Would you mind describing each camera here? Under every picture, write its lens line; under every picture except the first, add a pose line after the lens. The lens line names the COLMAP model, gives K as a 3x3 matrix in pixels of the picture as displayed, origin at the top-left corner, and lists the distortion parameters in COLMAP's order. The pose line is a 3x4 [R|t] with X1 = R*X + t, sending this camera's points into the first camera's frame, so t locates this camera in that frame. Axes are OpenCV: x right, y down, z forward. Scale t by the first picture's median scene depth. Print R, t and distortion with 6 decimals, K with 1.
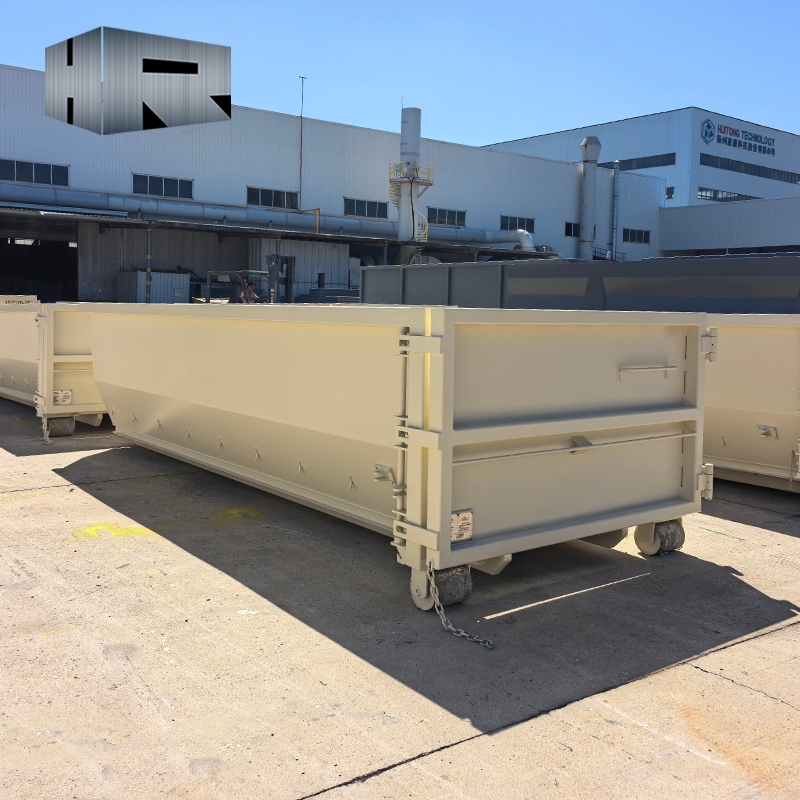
lens RADIAL K [[865.7, 0, 400.0], [0, 865.7, 400.0], [0, 0, 1]] dist [0.029242, 0.017084]
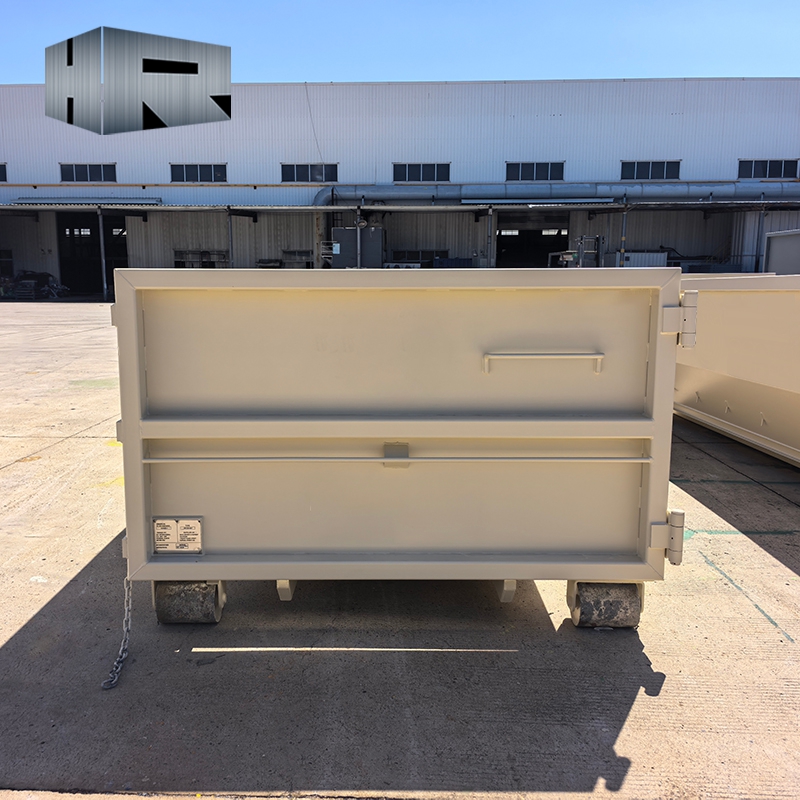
lens RADIAL K [[751.2, 0, 398.9], [0, 751.2, 428.1], [0, 0, 1]] dist [0.014352, -0.003776]
pose [[0.779975, 0.095450, -0.618489, 0.096536], [-0.046666, 0.994420, 0.094615, -0.005067], [0.624069, -0.044935, 0.780076, 0.081795]]
